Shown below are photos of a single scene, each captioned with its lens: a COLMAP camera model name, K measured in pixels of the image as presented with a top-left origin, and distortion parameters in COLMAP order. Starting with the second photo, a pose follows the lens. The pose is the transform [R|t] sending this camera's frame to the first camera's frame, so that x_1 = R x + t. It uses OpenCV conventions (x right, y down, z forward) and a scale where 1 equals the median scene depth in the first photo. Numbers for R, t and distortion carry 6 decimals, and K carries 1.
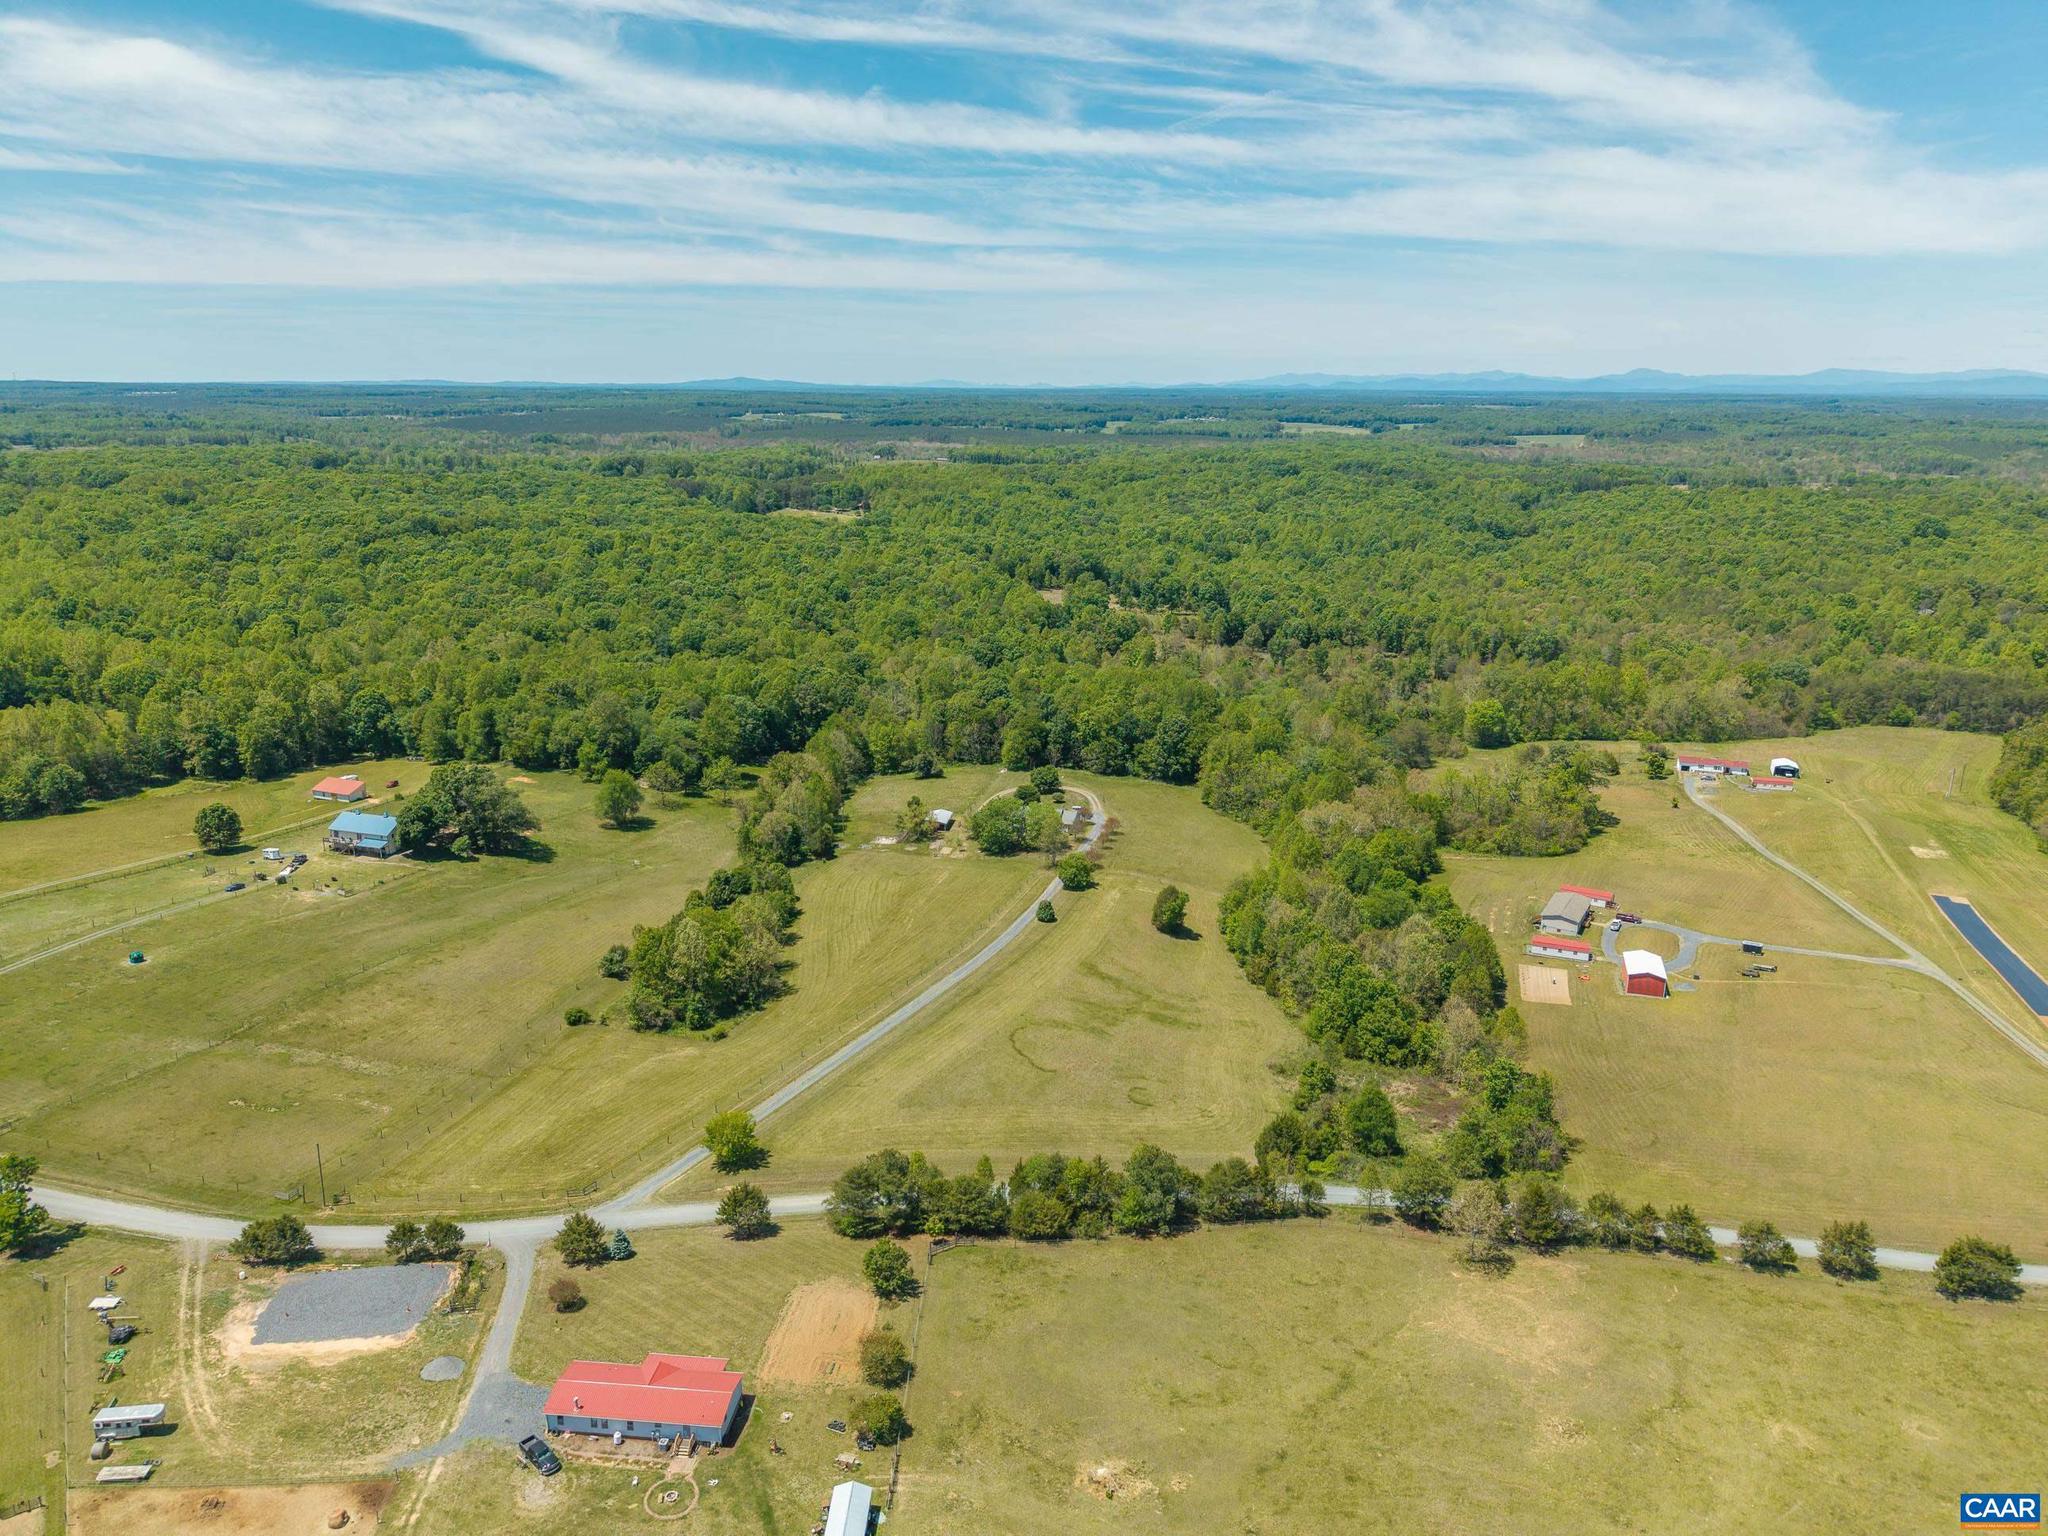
lens RADIAL K [[1395.7, 0, 1028.9], [0, 1395.7, 774.1], [0, 0, 1]] dist [0.030218, -0.027373]
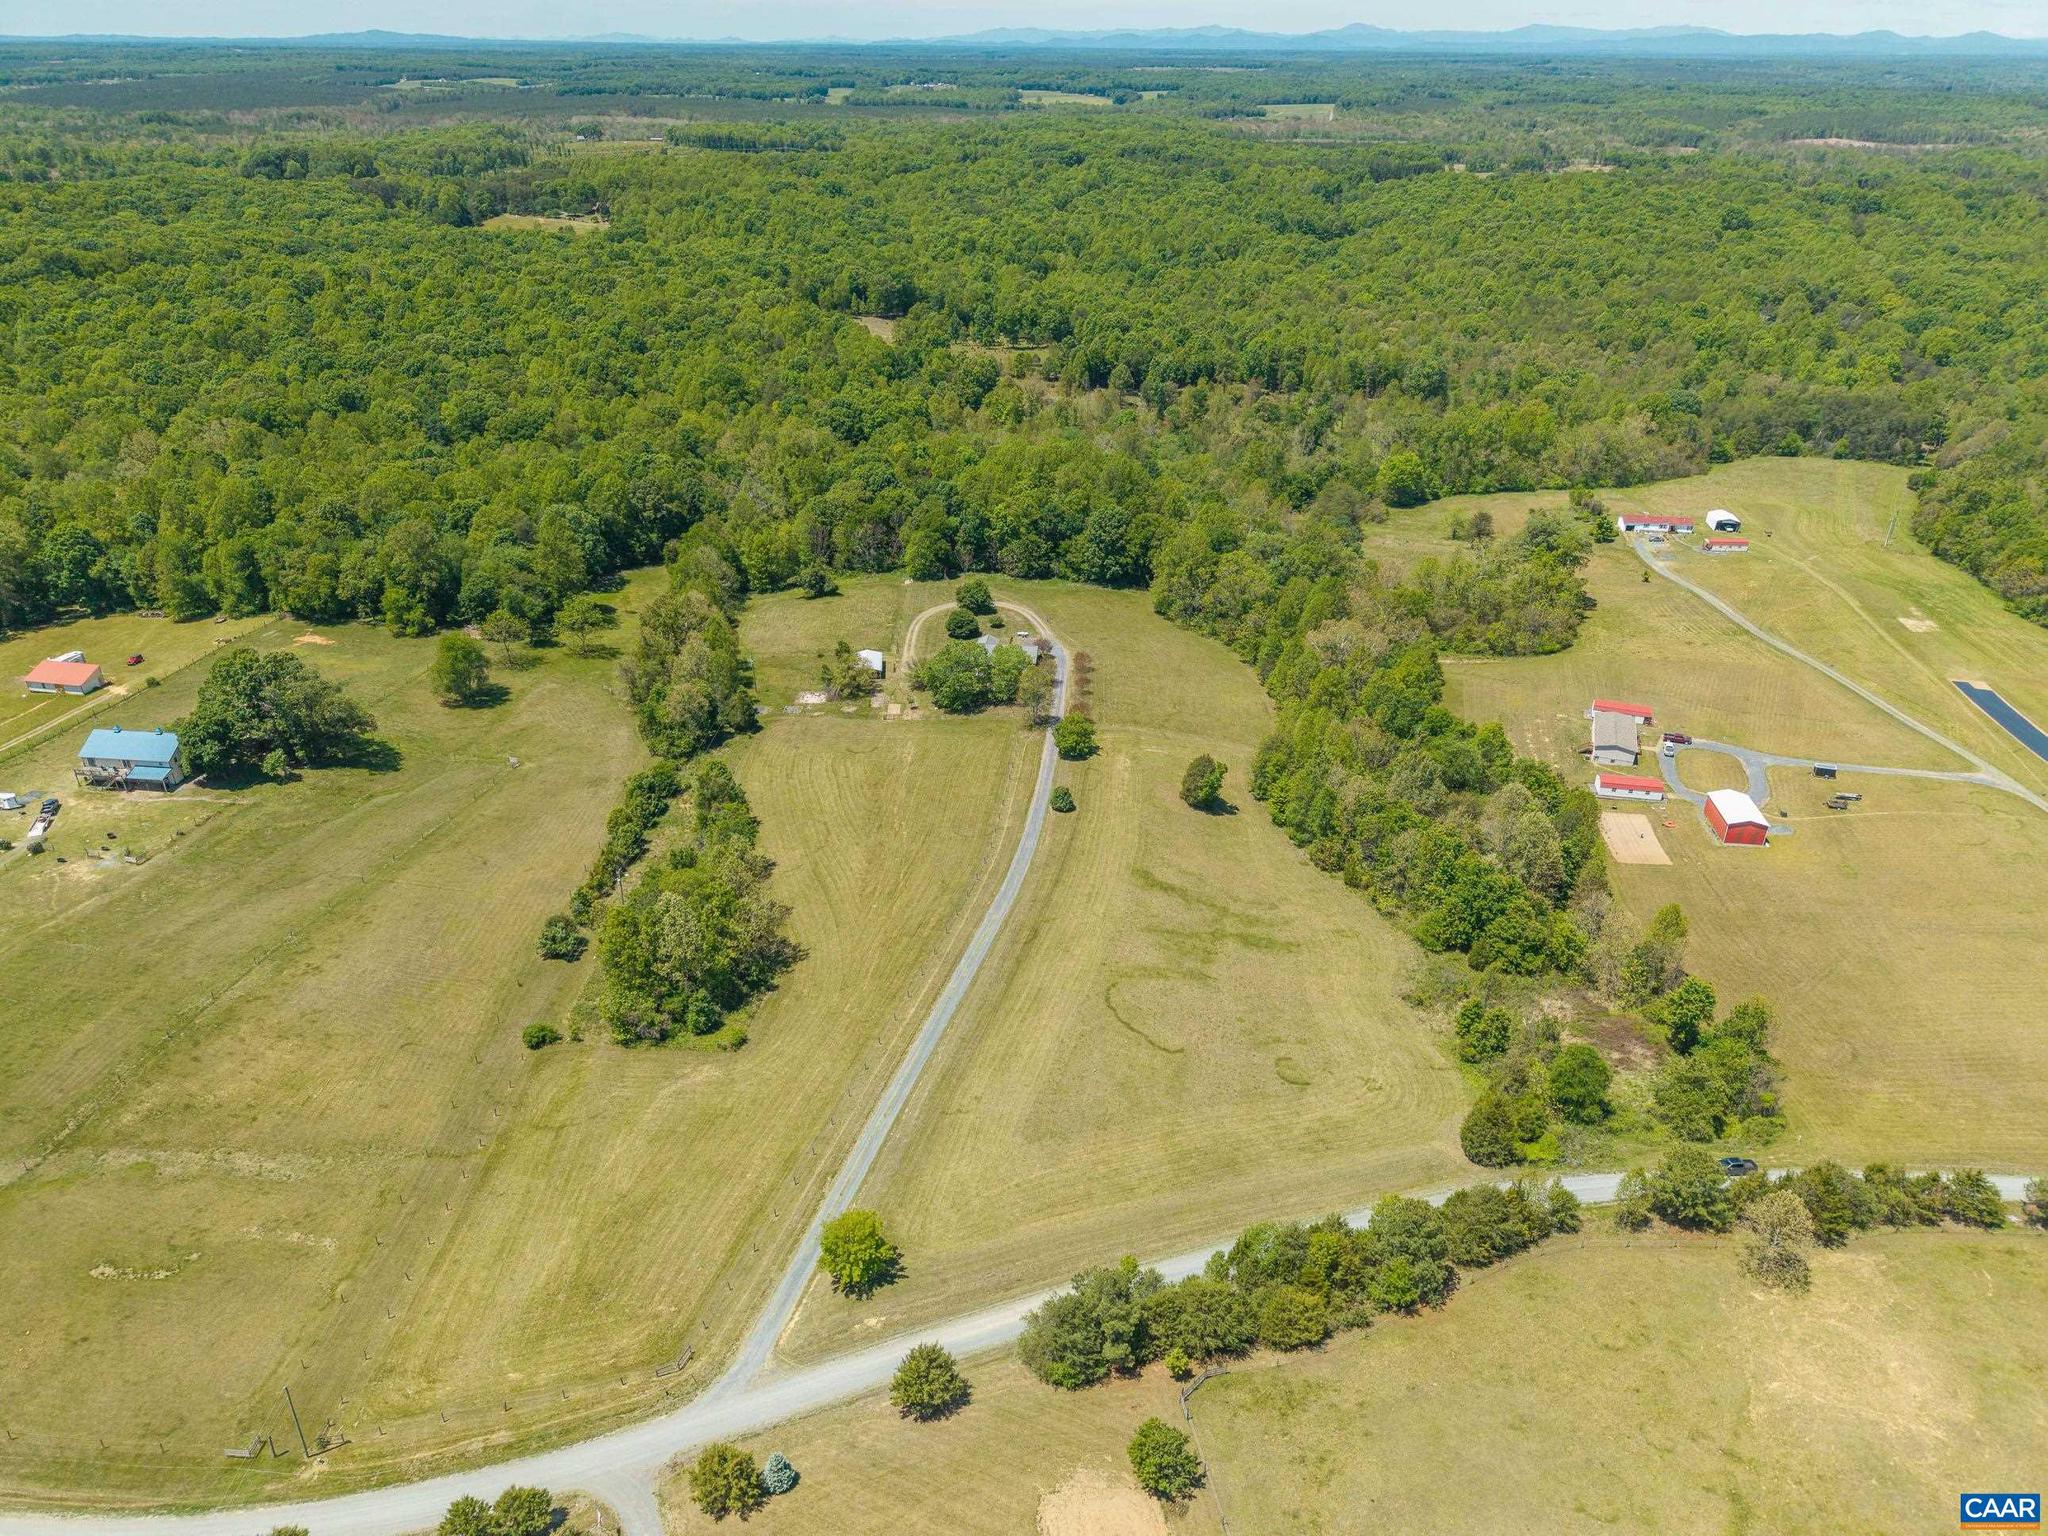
lens RADIAL K [[1395.7, 0, 1028.9], [0, 1395.7, 774.1], [0, 0, 1]] dist [0.030218, -0.027373]
pose [[0.980561, -0.089486, 0.174618, -0.106106], [0.050964, 0.975557, 0.213757, -0.066035], [-0.189478, -0.200702, 0.961154, 0.145281]]
